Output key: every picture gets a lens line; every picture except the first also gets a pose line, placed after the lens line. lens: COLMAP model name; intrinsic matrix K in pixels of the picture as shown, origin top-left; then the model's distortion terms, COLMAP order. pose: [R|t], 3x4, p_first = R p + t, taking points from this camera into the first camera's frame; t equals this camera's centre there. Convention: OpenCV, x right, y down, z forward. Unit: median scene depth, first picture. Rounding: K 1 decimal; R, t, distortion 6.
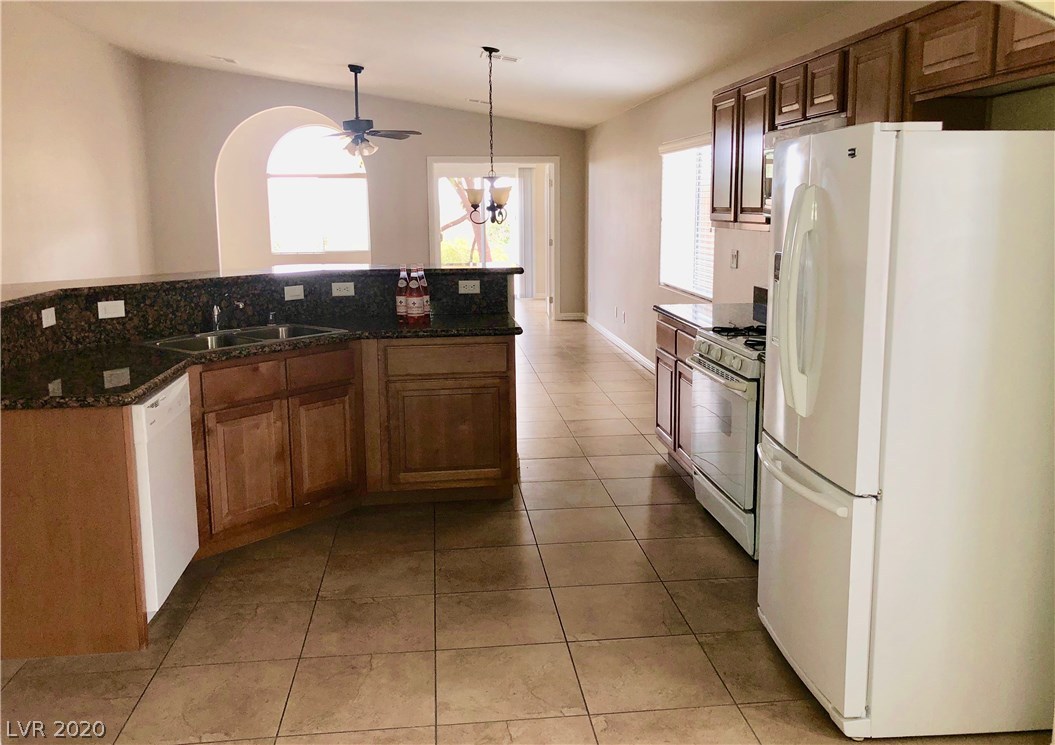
lens RADIAL K [[891.5, 0, 532.6], [0, 891.5, 337.0], [0, 0, 1]] dist [0.037878, -0.012647]
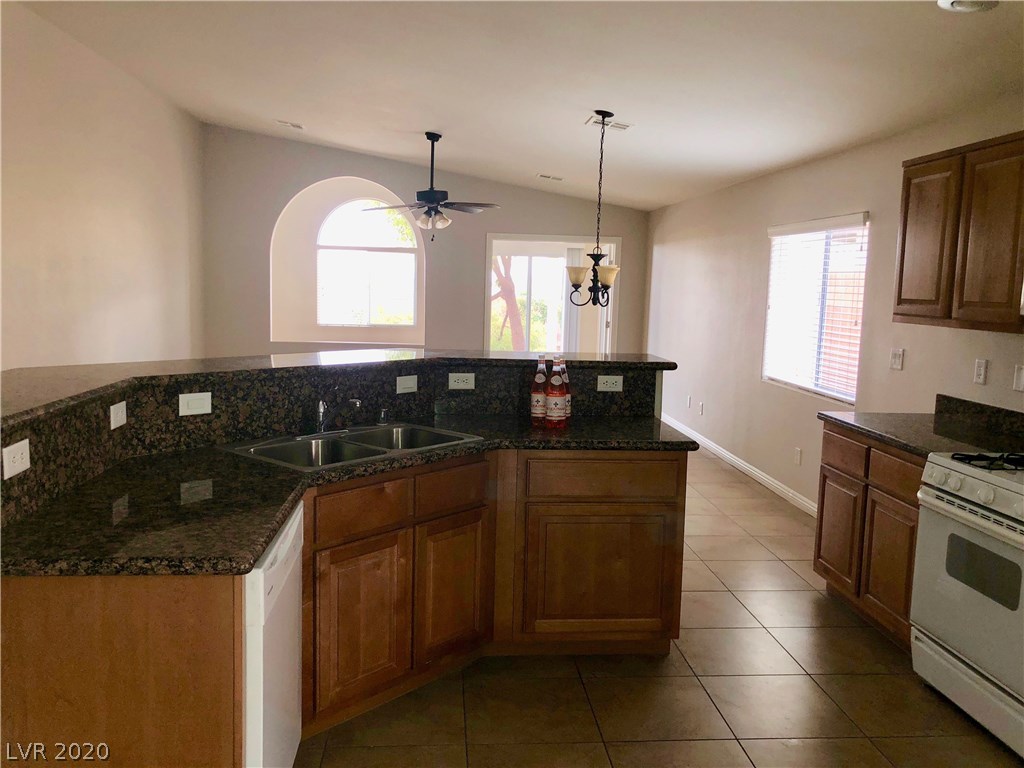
lens RADIAL K [[825.4, 0, 514.8], [0, 825.4, 378.2], [0, 0, 1]] dist [0.043006, -0.034390]
pose [[0.999068, 0.039467, -0.017505, -0.164694], [-0.040043, 0.998624, -0.033869, -0.035667], [0.016144, 0.034539, 0.999273, 0.260793]]
